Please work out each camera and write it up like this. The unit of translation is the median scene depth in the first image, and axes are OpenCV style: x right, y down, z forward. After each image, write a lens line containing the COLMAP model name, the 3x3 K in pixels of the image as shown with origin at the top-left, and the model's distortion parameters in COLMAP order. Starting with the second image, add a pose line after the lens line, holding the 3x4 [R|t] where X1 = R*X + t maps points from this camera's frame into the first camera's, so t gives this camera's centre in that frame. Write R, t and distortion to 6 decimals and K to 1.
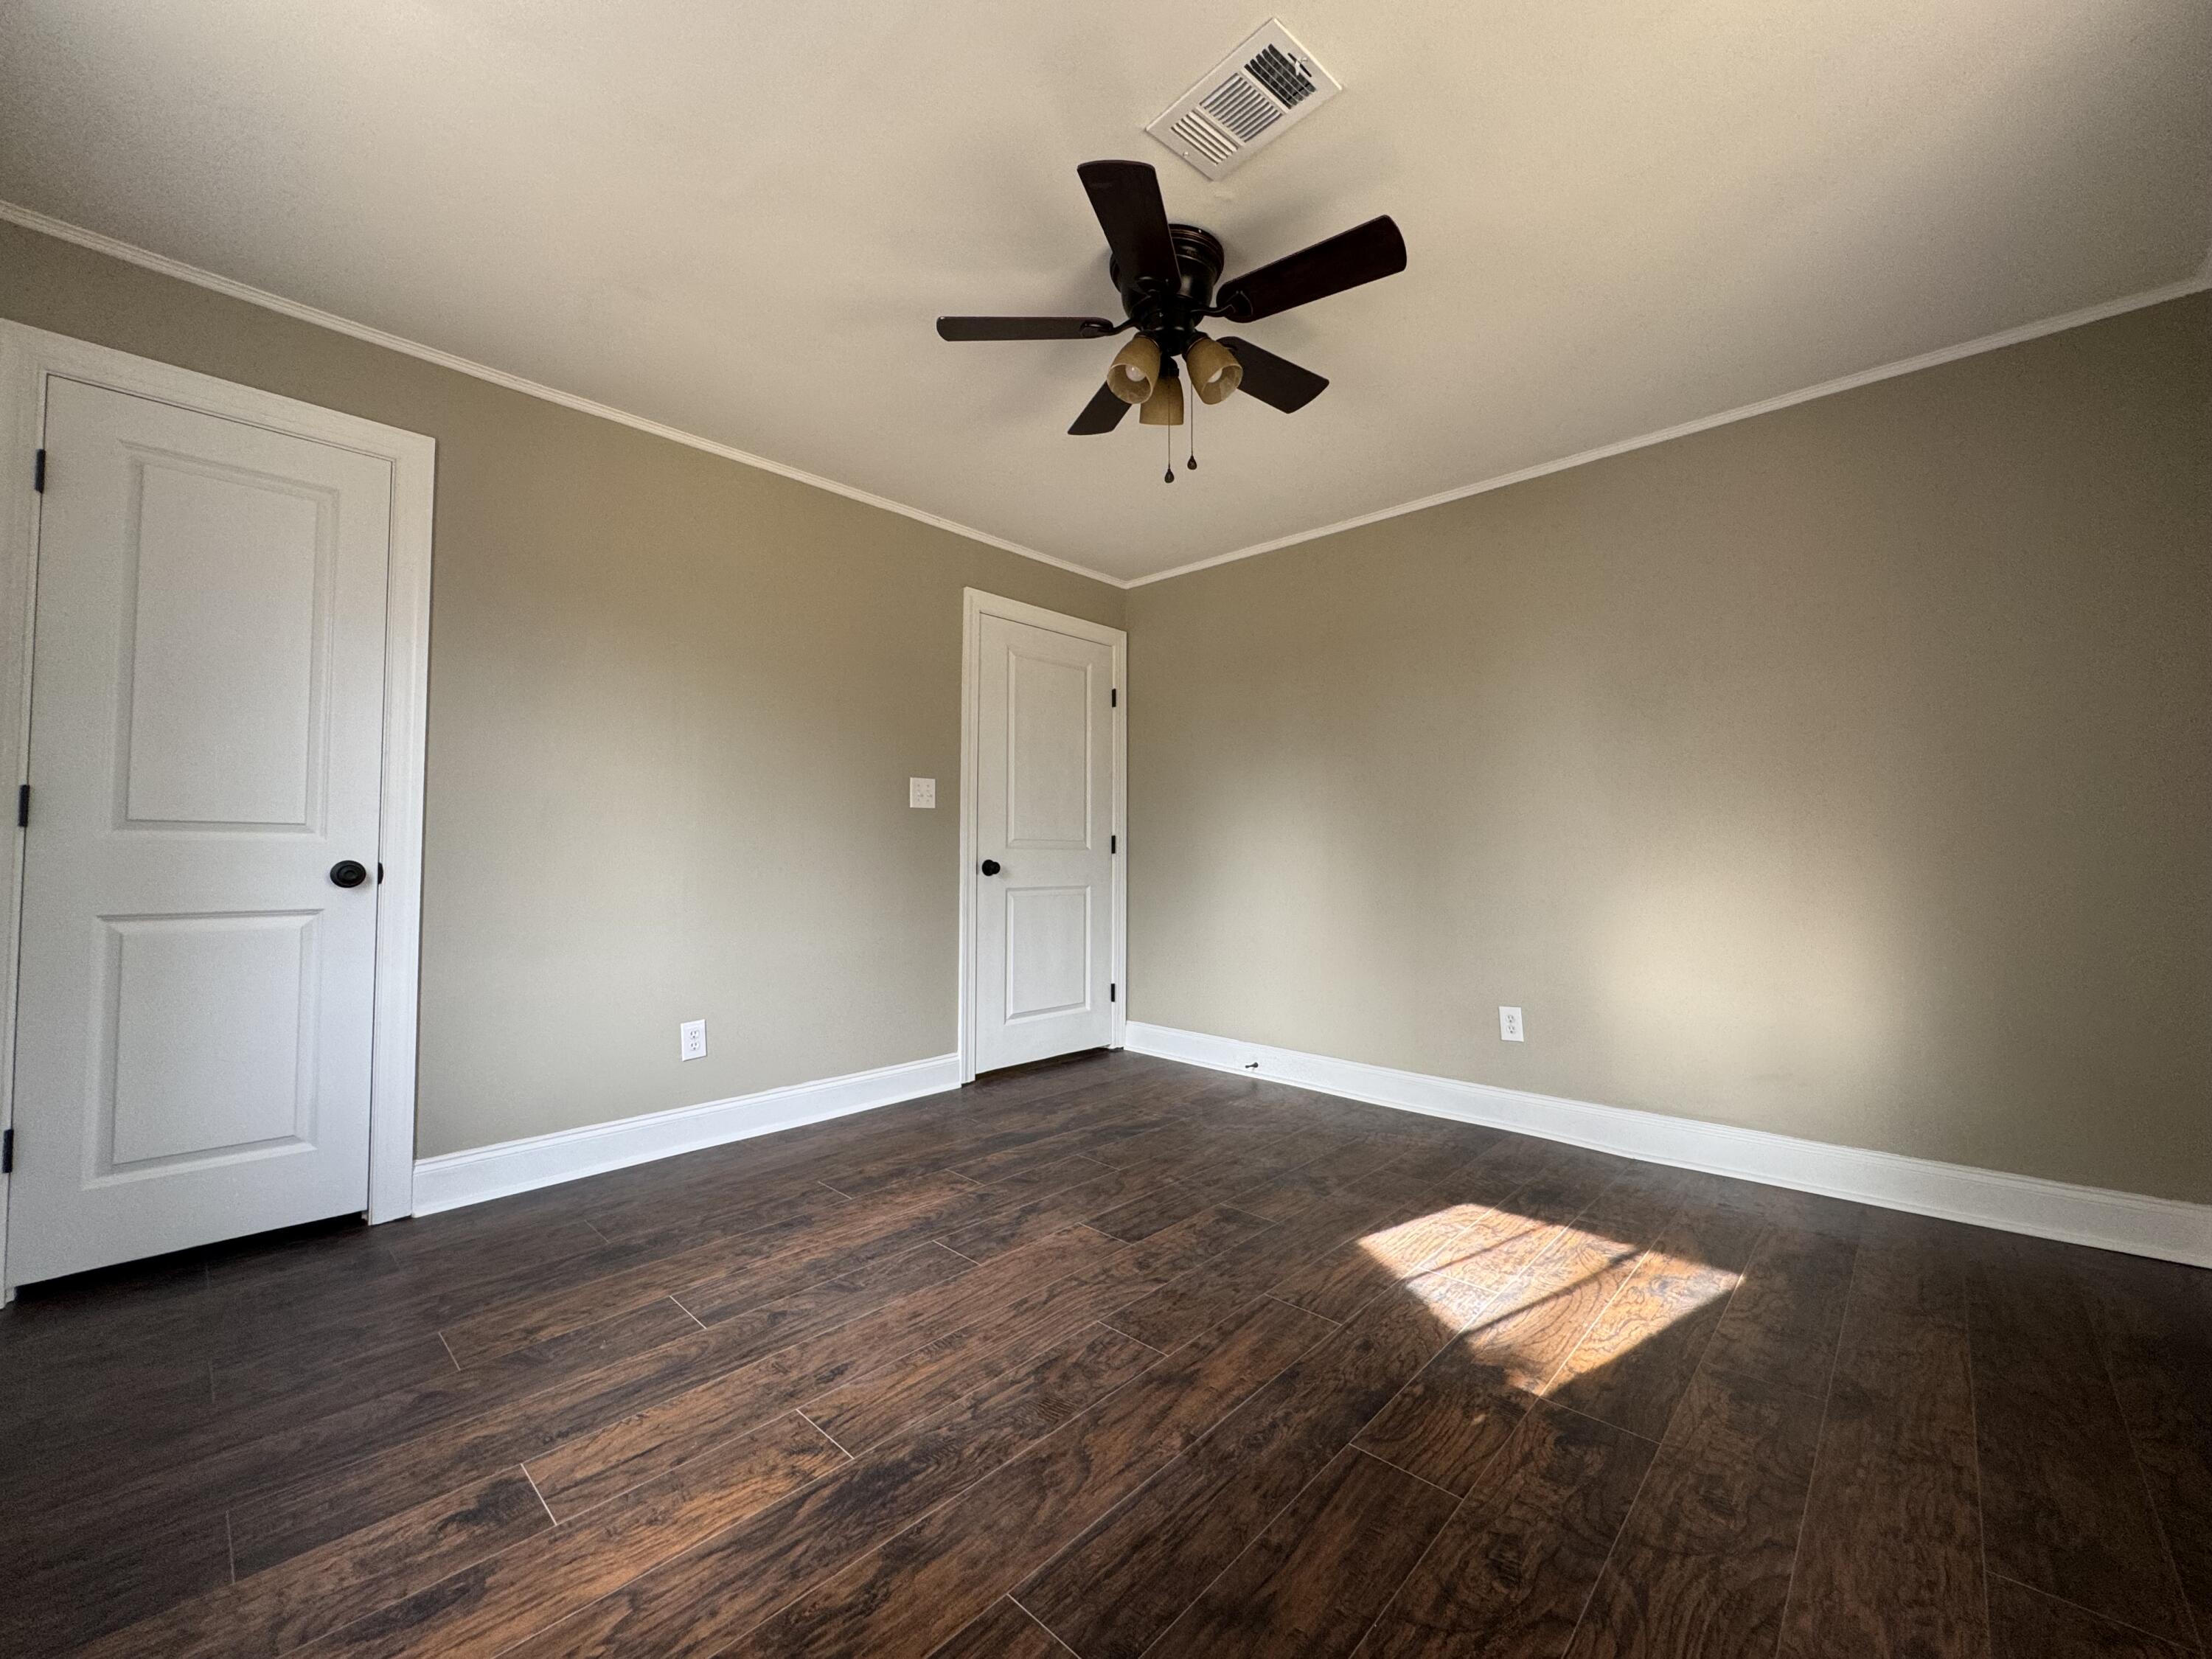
lens RADIAL K [[886.4, 0, 1104.3], [0, 886.4, 826.6], [0, 0, 1]] dist [-0.004818, 0.000650]
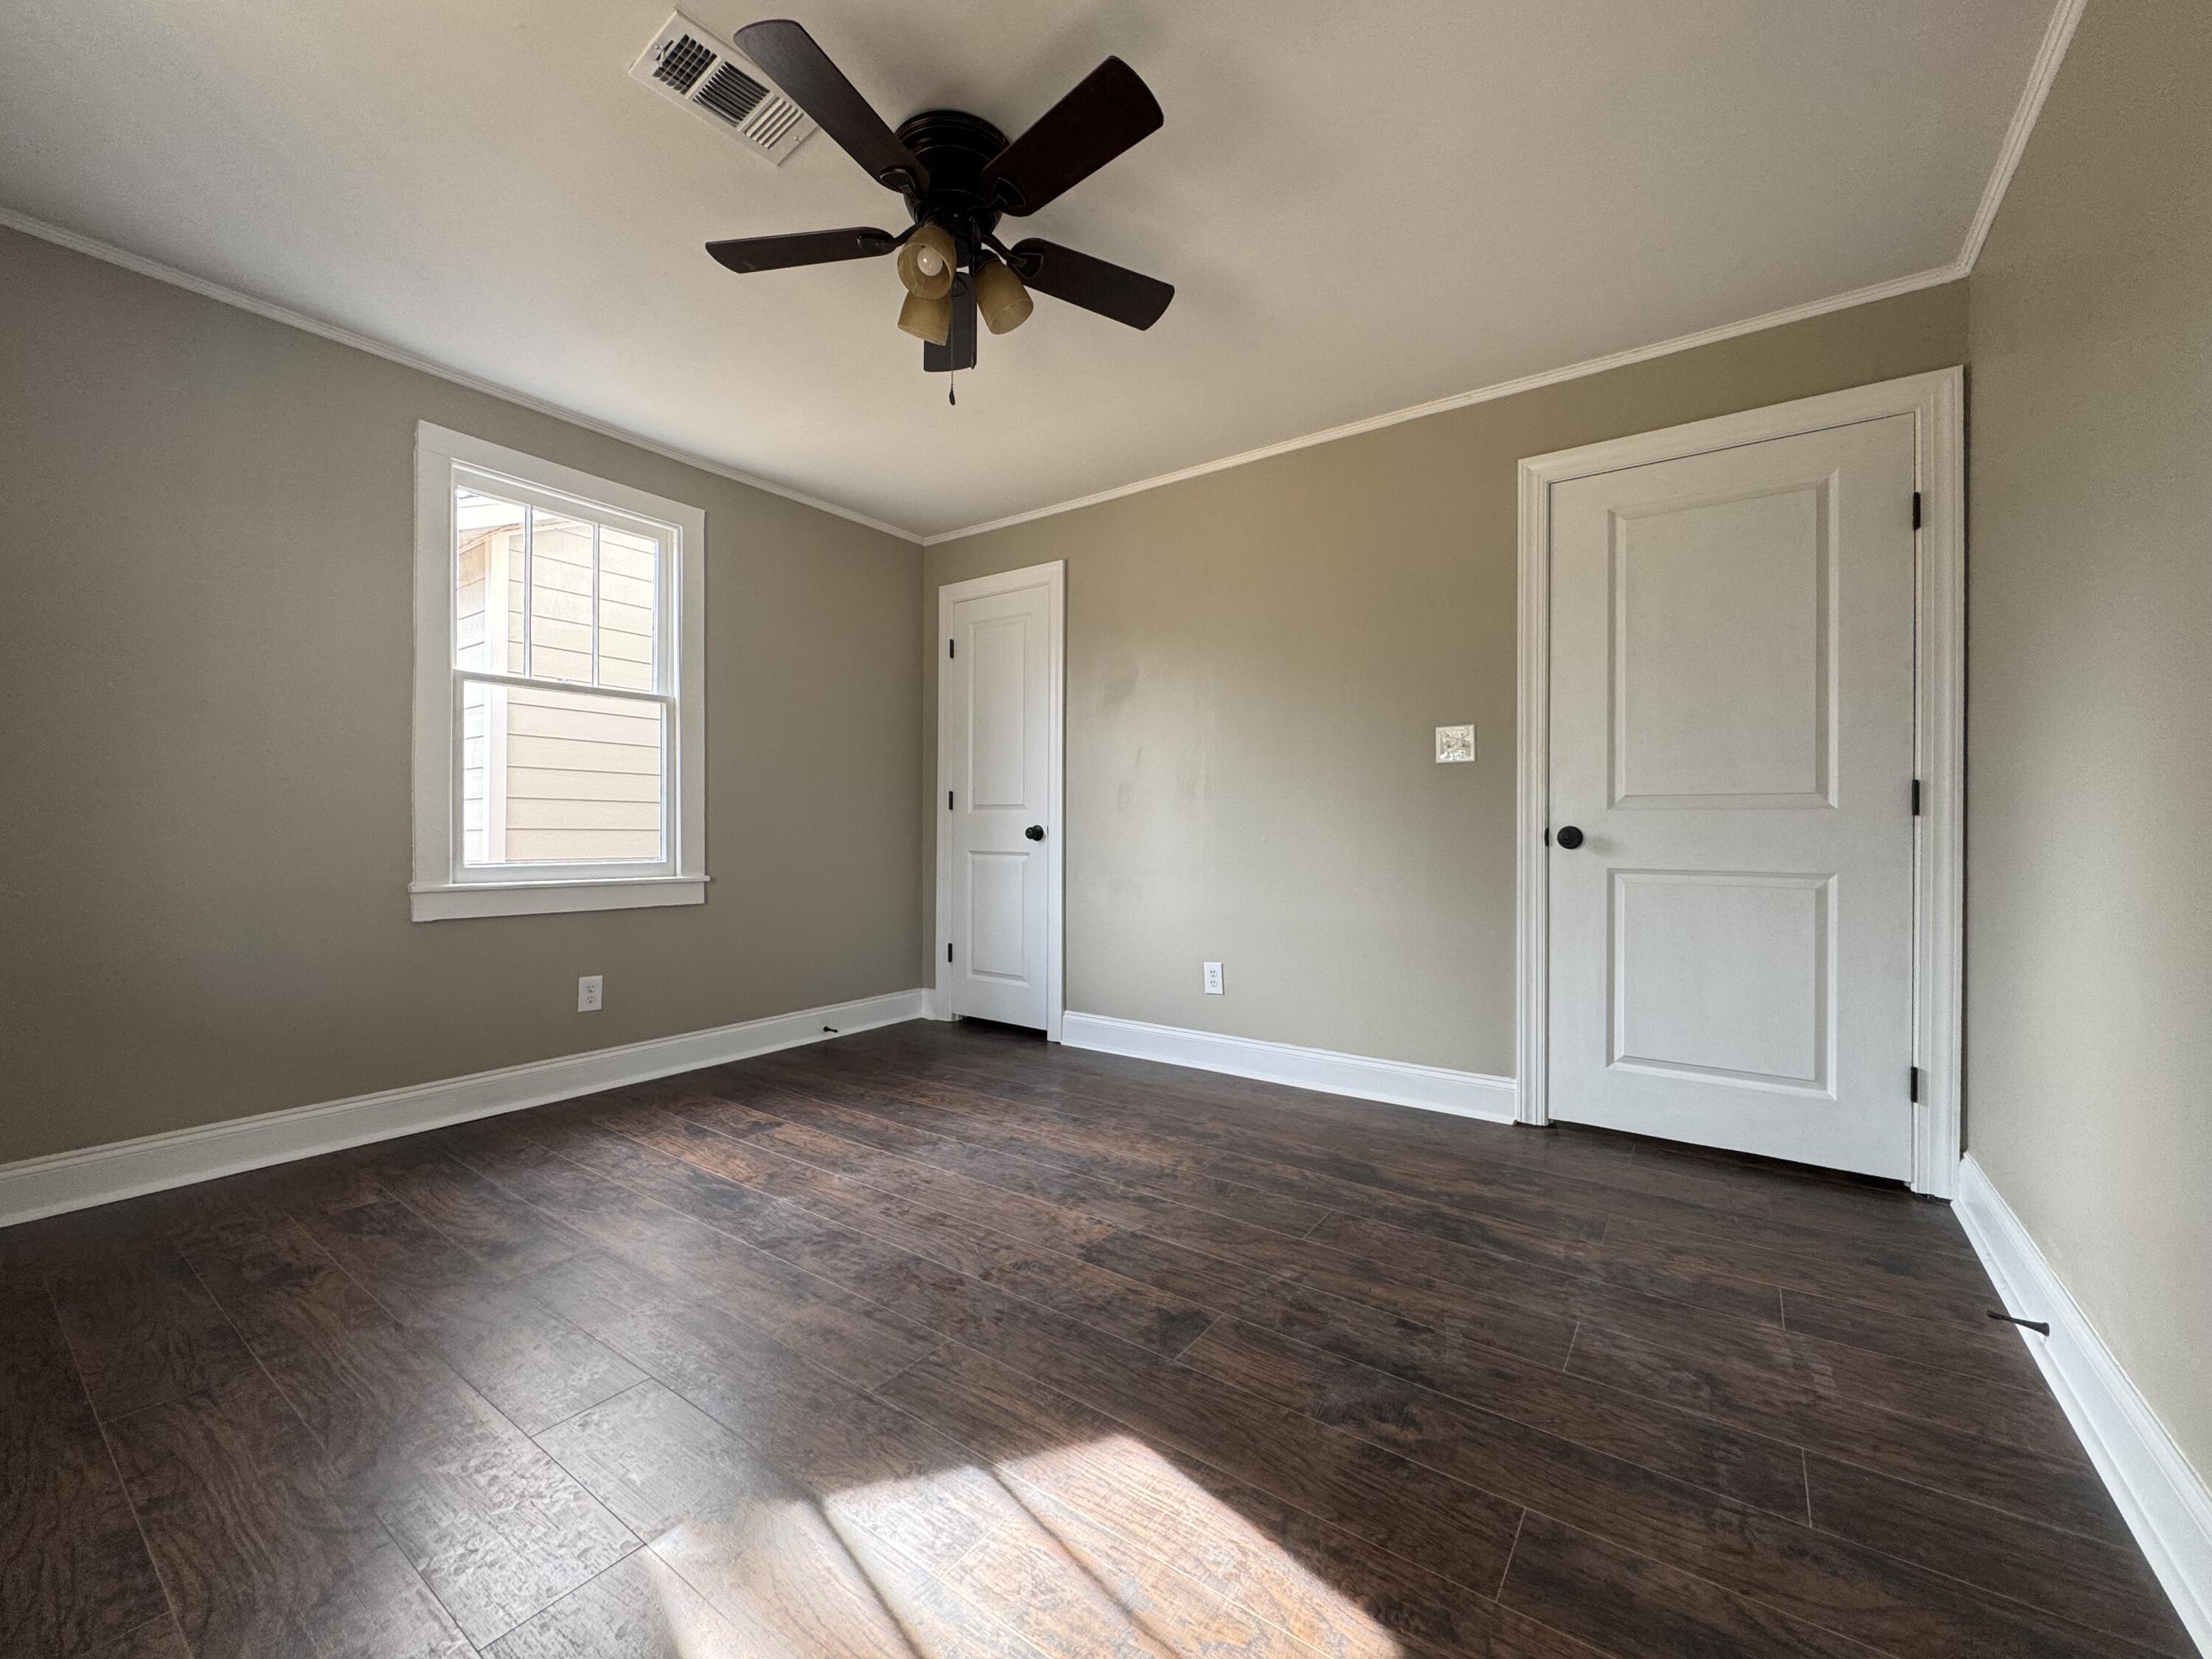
lens RADIAL K [[886.4, 0, 1104.3], [0, 886.4, 826.6], [0, 0, 1]] dist [-0.004818, 0.000650]
pose [[0.133992, -0.005123, -0.990969, 0.876568], [0.028592, 0.999590, -0.001302, 0.046890], [0.990570, -0.028160, 0.134084, 0.896334]]
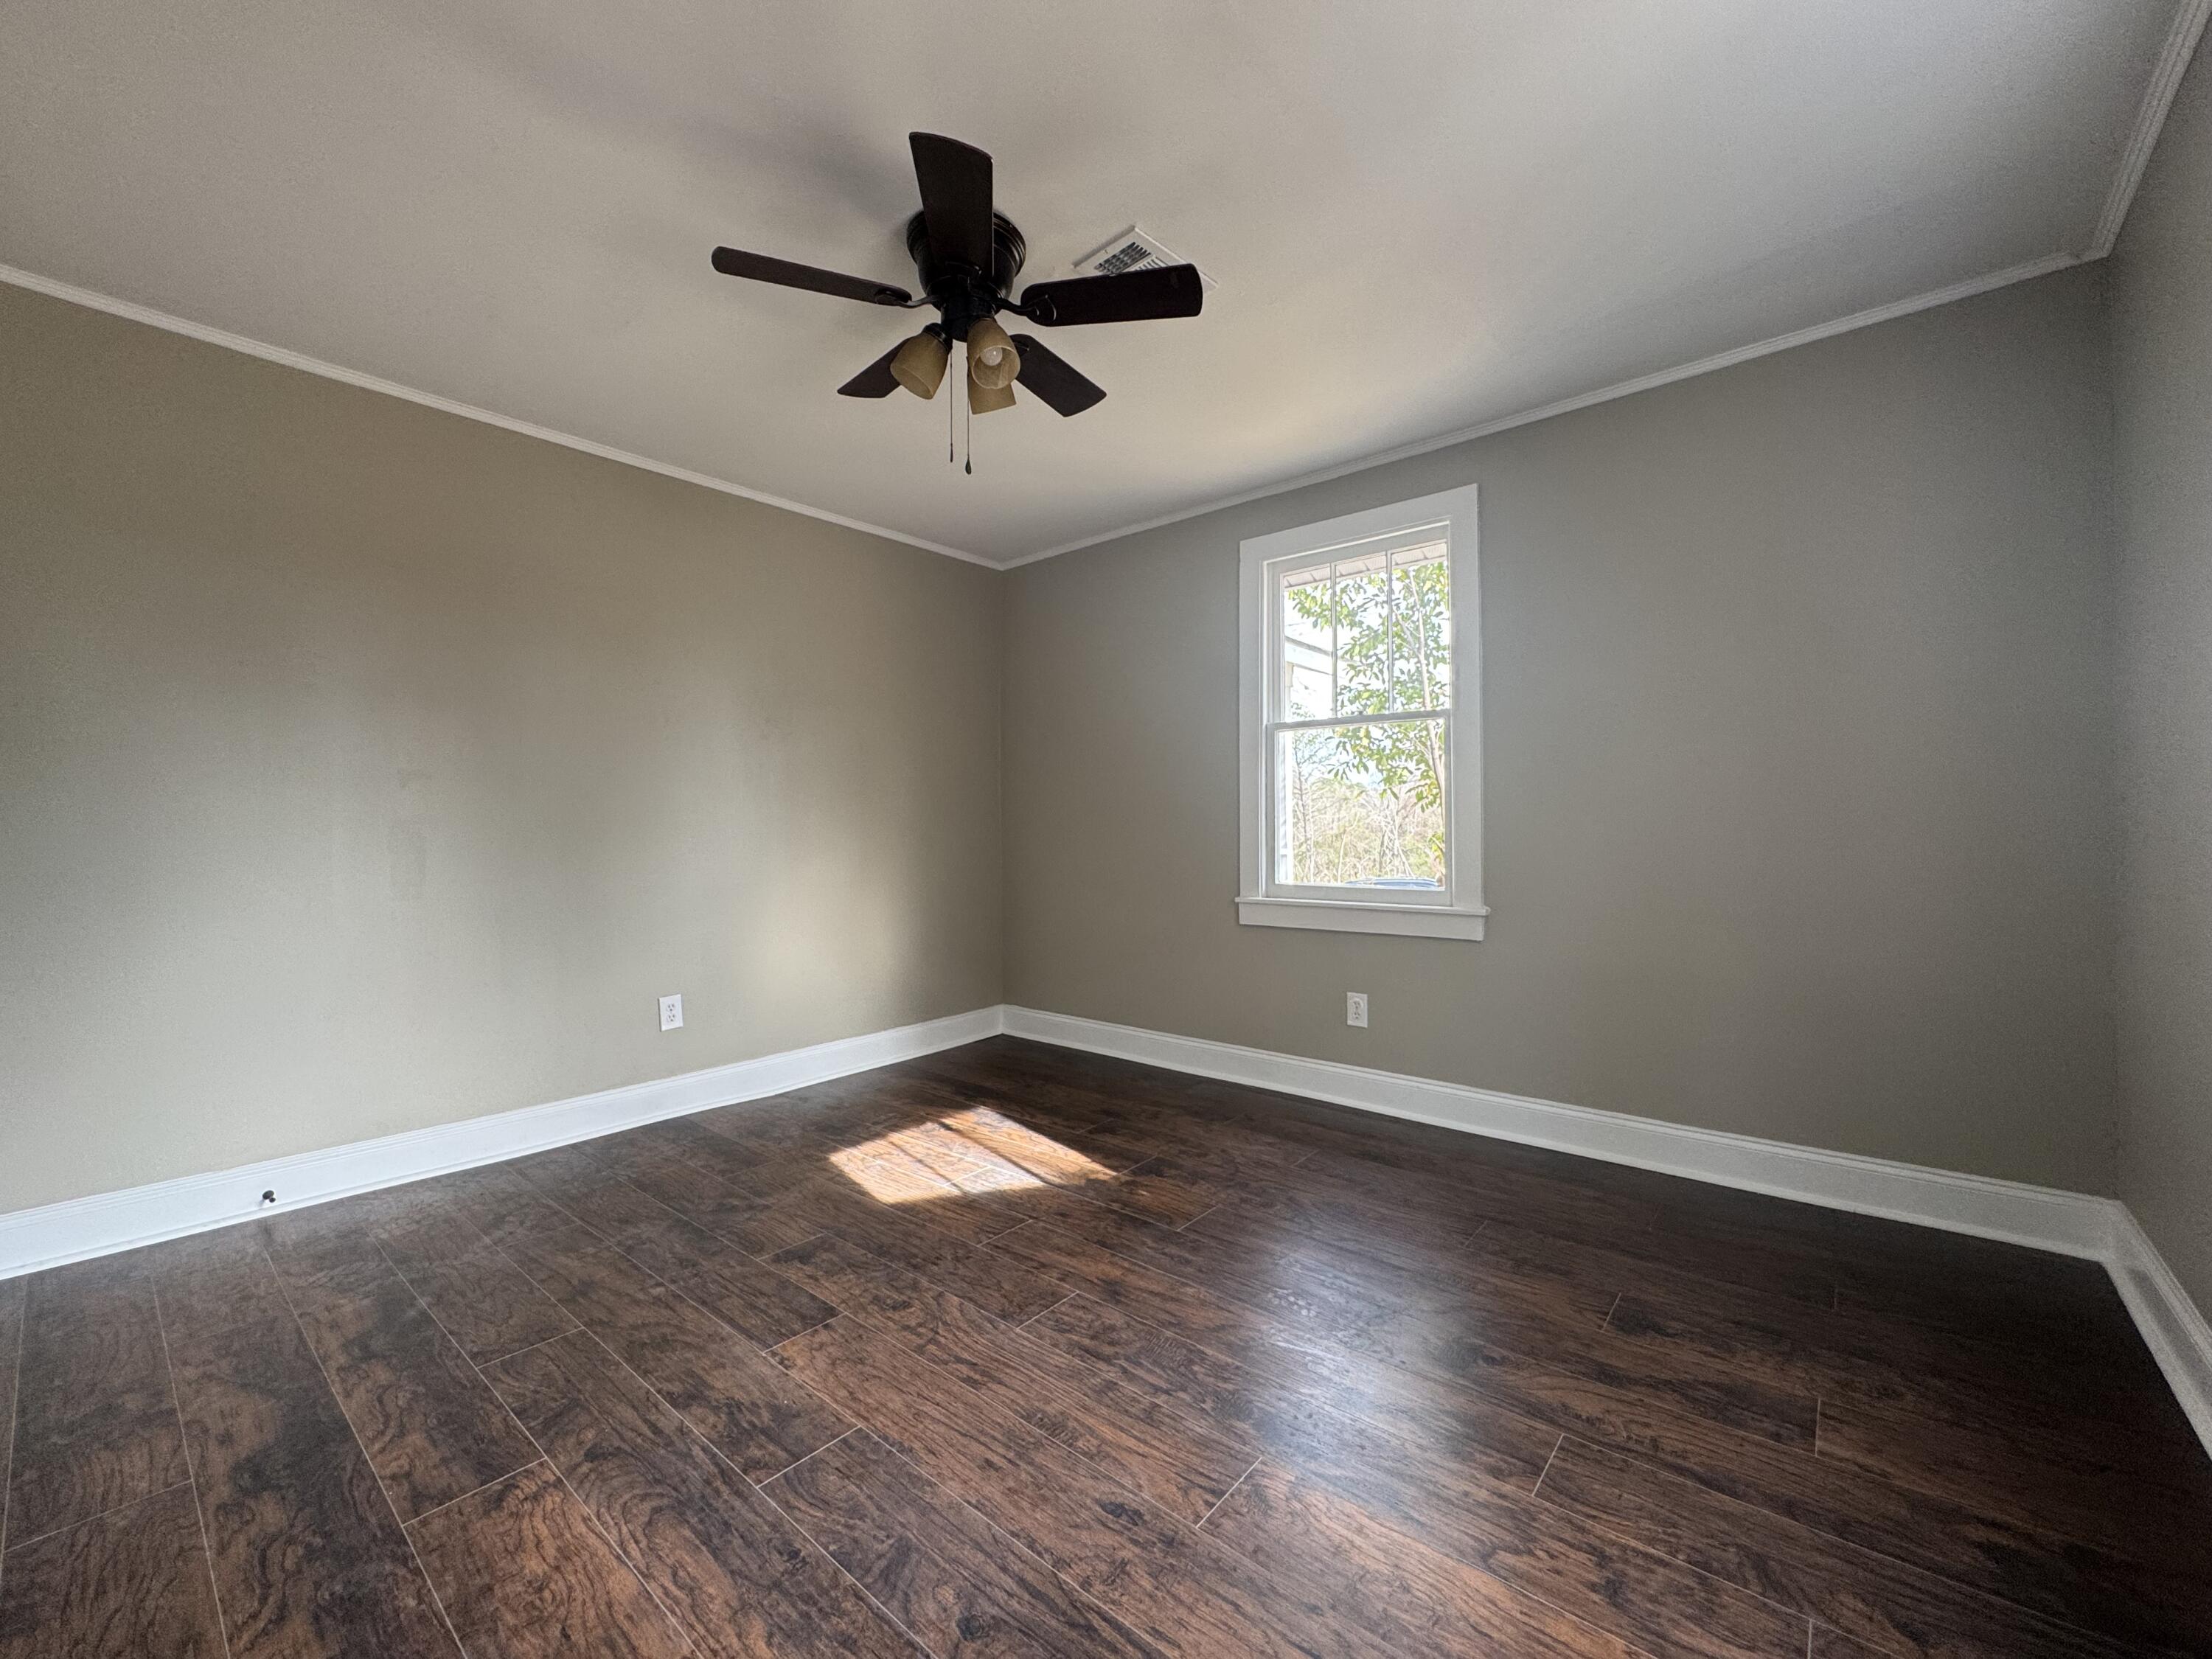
lens RADIAL K [[886.4, 0, 1104.3], [0, 886.4, 826.6], [0, 0, 1]] dist [-0.004818, 0.000650]
pose [[-0.050855, 0.003312, 0.998701, -0.803071], [-0.024301, 0.999694, -0.004553, 0.003508], [-0.998410, -0.024501, -0.050759, 0.781213]]
